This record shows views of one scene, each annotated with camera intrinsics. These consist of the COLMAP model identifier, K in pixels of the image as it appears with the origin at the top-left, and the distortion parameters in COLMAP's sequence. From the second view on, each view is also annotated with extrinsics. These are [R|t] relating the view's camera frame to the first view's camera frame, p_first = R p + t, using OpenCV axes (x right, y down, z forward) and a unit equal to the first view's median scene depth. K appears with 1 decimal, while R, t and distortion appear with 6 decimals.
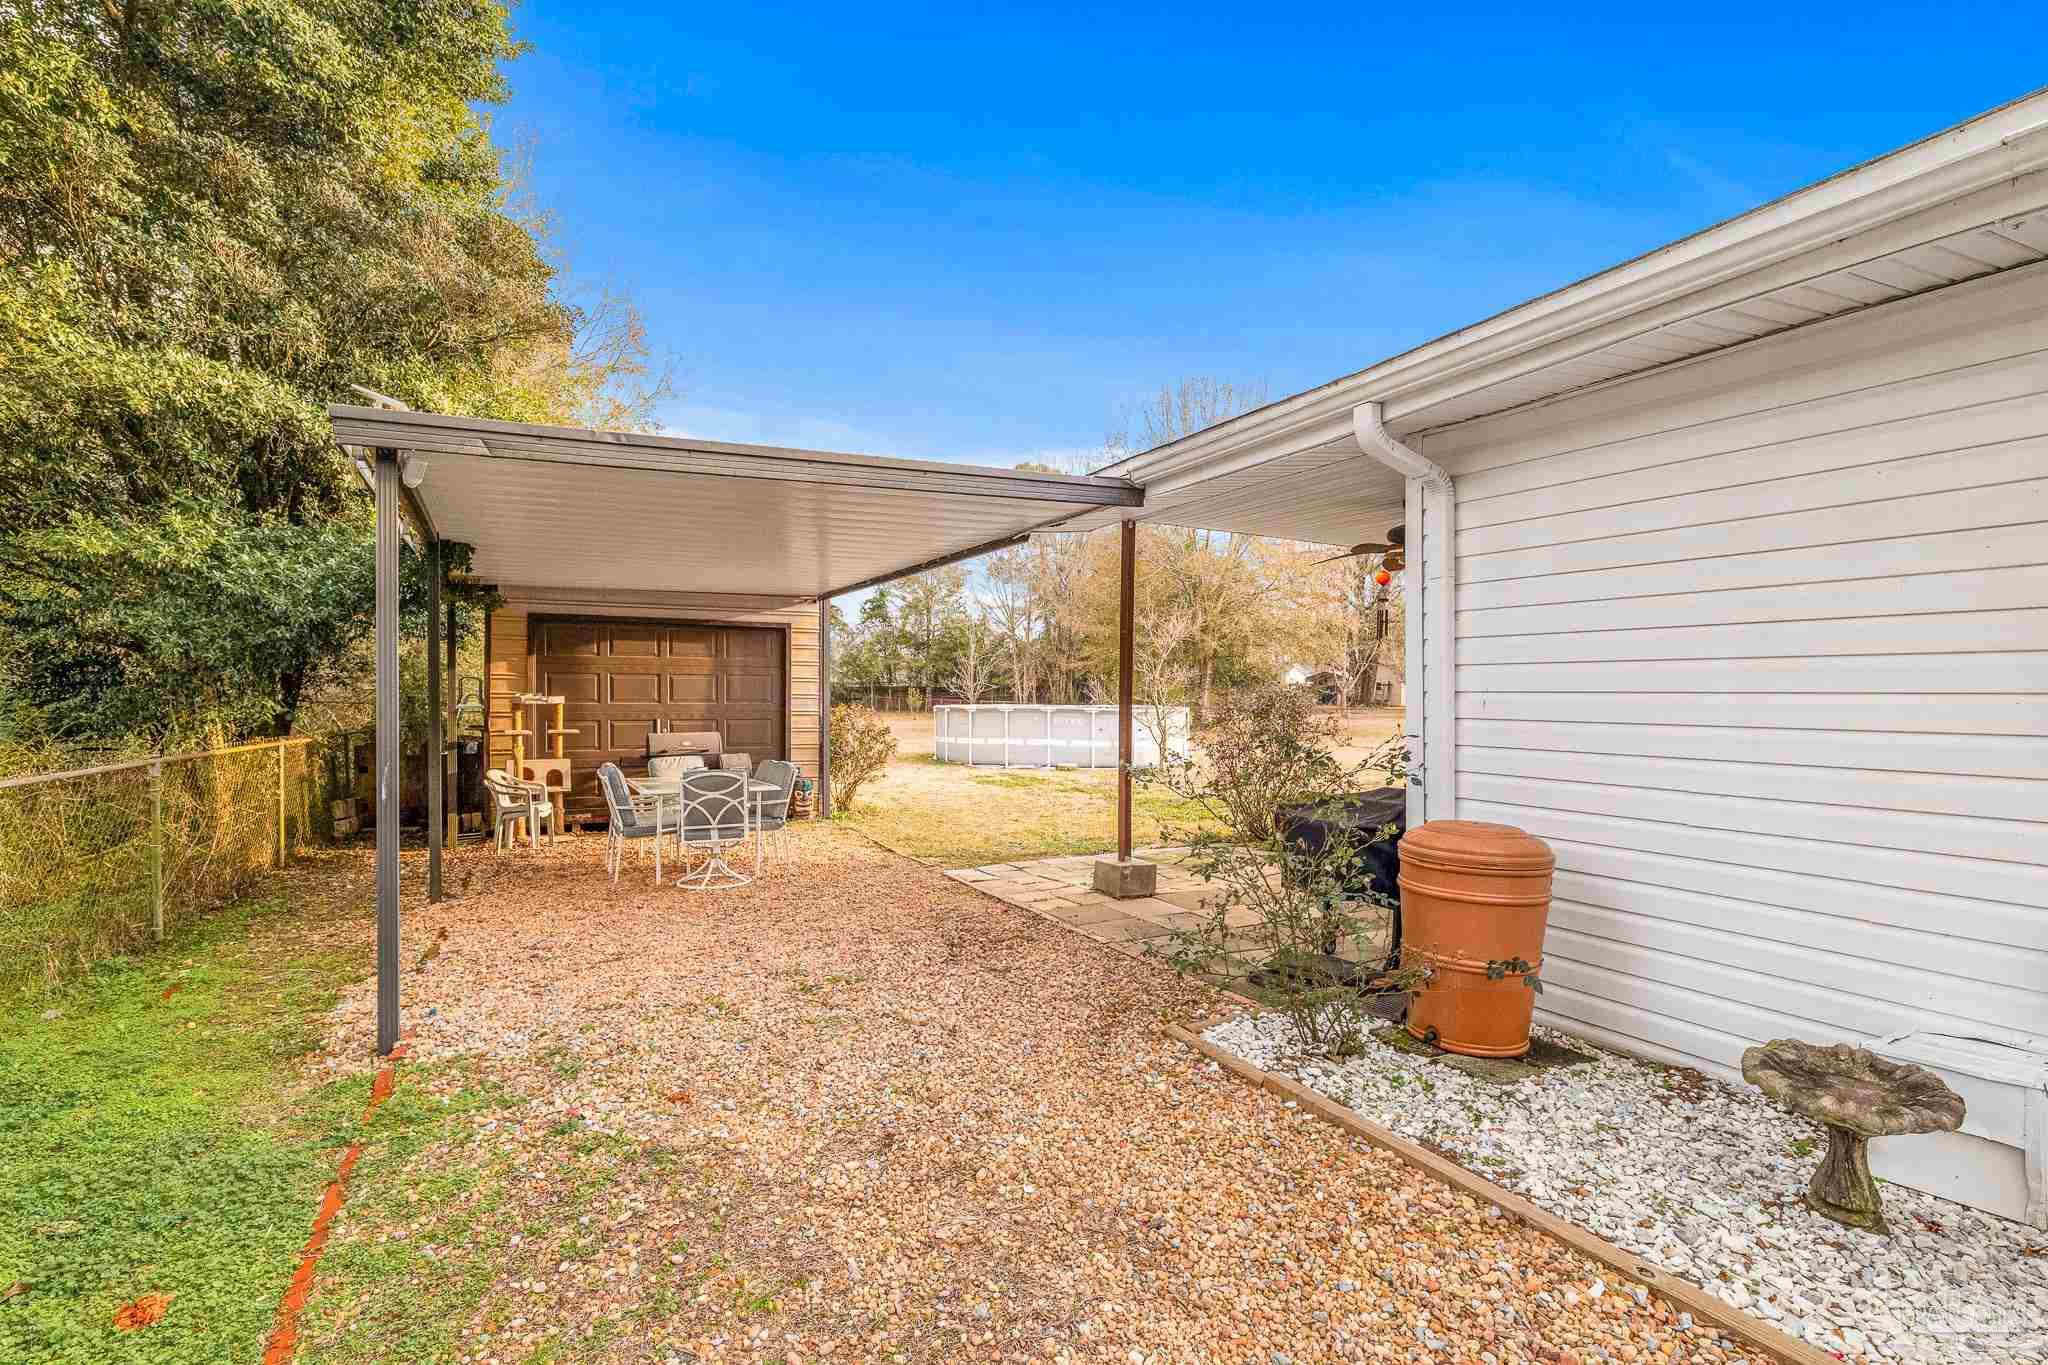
lens RADIAL K [[930.6, 0, 1015.9], [0, 930.6, 685.9], [0, 0, 1]] dist [0.001066, -0.000033]
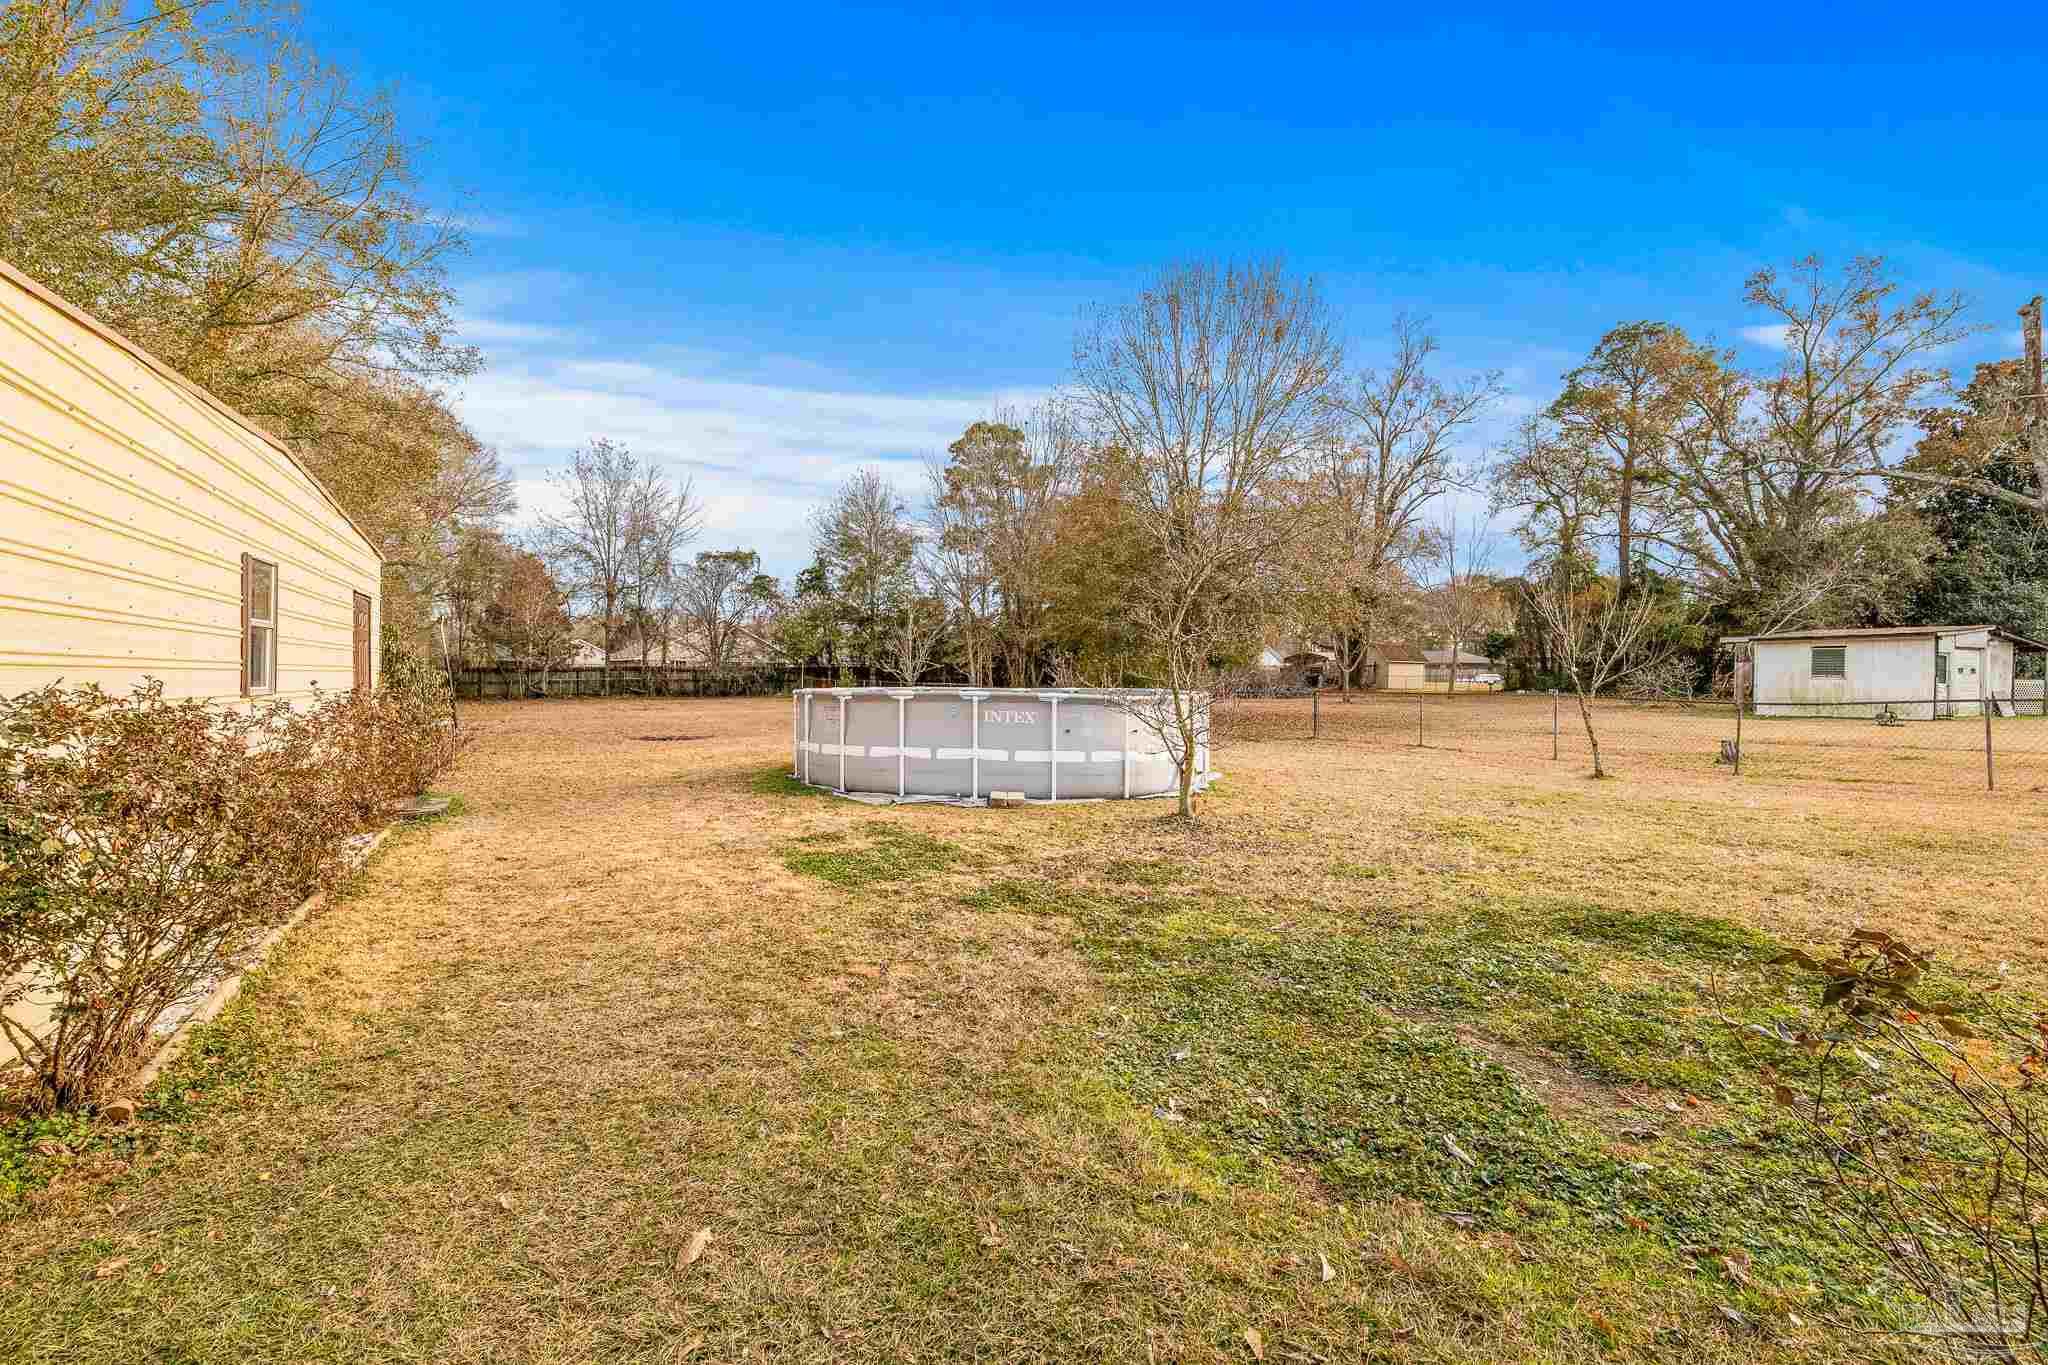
lens RADIAL K [[930.6, 0, 1015.9], [0, 930.6, 685.9], [0, 0, 1]] dist [0.001066, -0.000033]
pose [[0.999289, 0.002575, 0.037621, 0.011155], [-0.003244, 0.999837, 0.017735, 0.002793], [-0.037569, -0.017845, 0.999135, 0.128682]]
